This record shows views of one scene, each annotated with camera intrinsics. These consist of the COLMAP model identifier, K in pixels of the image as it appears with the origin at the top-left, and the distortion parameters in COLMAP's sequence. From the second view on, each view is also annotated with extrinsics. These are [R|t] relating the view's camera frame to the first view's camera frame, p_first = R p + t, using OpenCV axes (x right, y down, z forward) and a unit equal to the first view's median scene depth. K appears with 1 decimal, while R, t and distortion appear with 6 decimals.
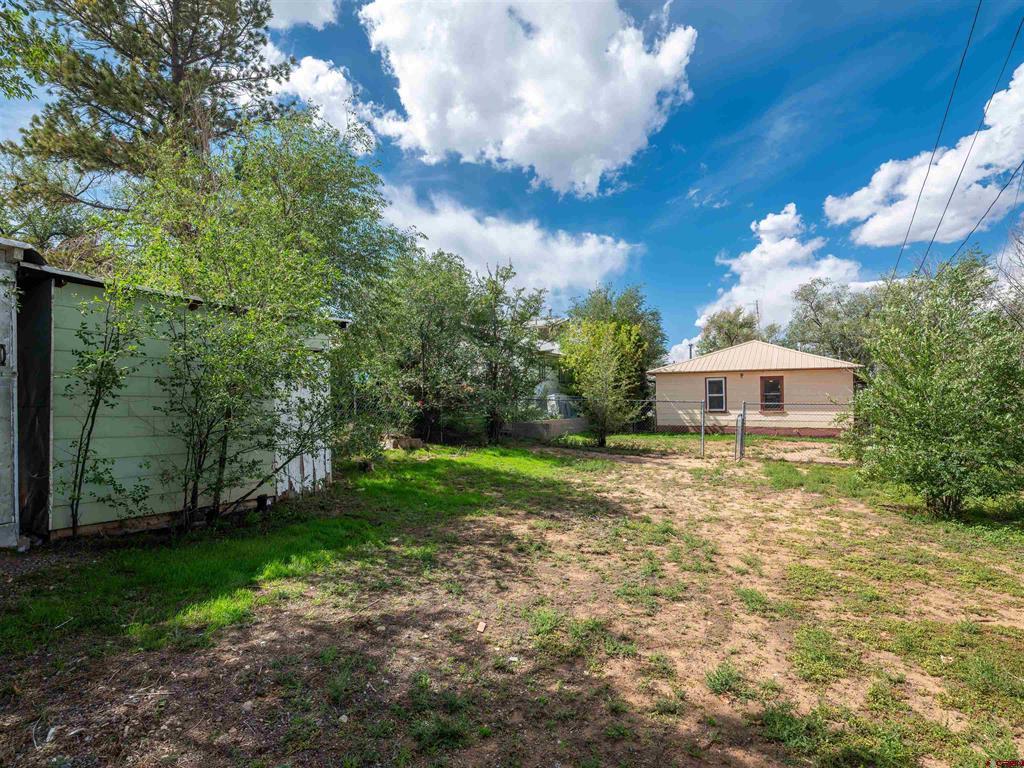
lens RADIAL K [[588.7, 0, 493.1], [0, 588.7, 387.1], [0, 0, 1]] dist [0.001374, 0.000380]
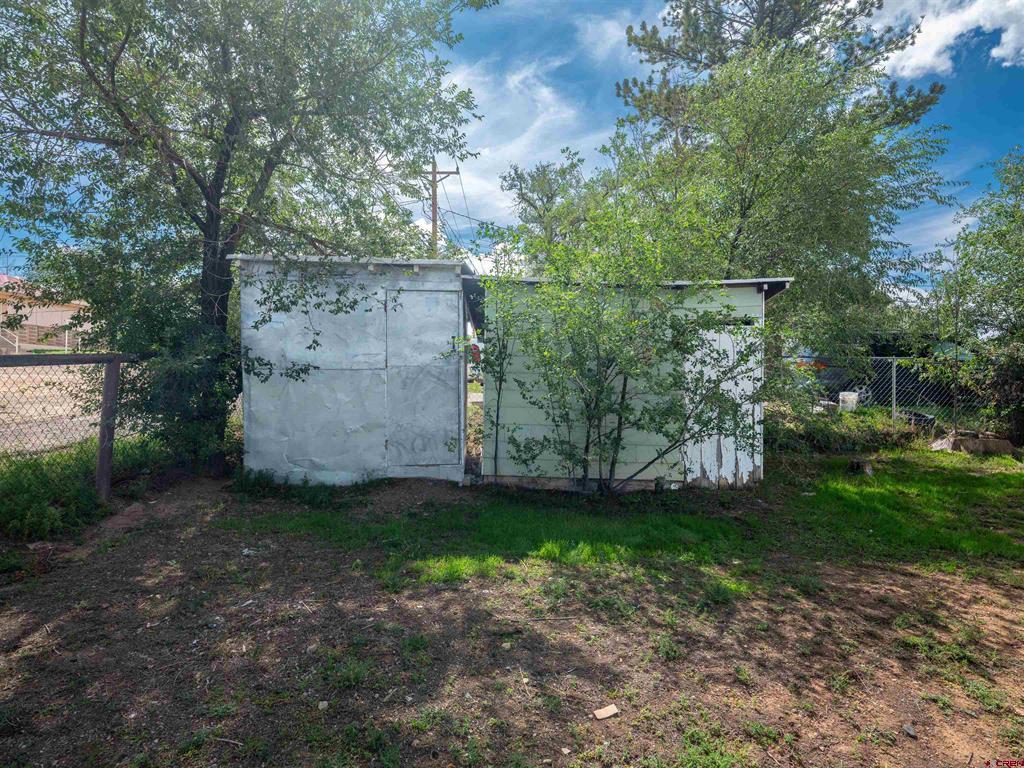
lens RADIAL K [[553.0, 0, 512.0], [0, 553.0, 384.0], [0, 0, 1]] dist [-0.000407, -0.000016]
pose [[0.467273, 0.010325, -0.884053, 0.363468], [0.008754, 0.999829, 0.016305, 0.019122], [0.884070, -0.015358, 0.467103, 0.468938]]
